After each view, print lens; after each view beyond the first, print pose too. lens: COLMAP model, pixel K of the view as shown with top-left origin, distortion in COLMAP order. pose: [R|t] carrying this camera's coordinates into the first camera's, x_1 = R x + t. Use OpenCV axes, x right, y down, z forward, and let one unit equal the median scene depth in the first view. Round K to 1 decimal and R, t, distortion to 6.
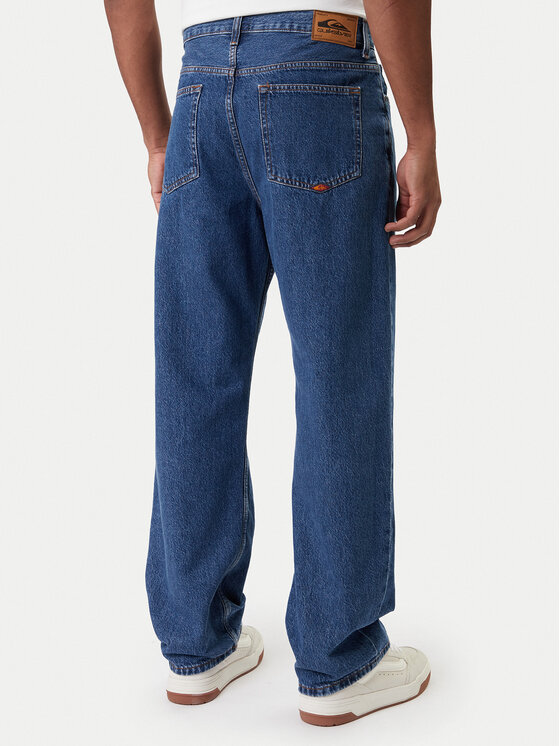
lens RADIAL K [[1130.6, 0, 278.9], [0, 1130.6, 374.5], [0, 0, 1]] dist [0.086076, 0.000000]
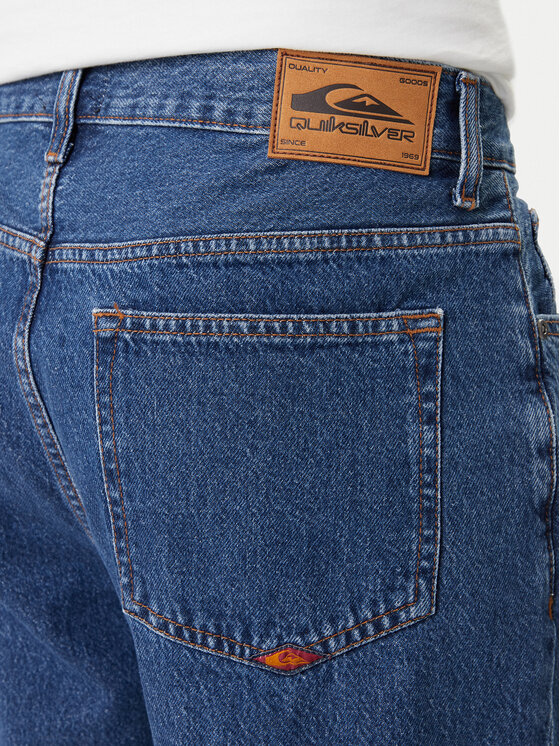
lens RADIAL K [[1130.6, 0, 278.7], [0, 1130.6, 371.1], [0, 0, 1]] dist [0.086076, 0.000000]
pose [[0.969752, 0.038123, -0.241099, 0.102389], [-0.023972, 0.997828, 0.061357, -0.256580], [0.242914, -0.053722, 0.968559, 0.716478]]
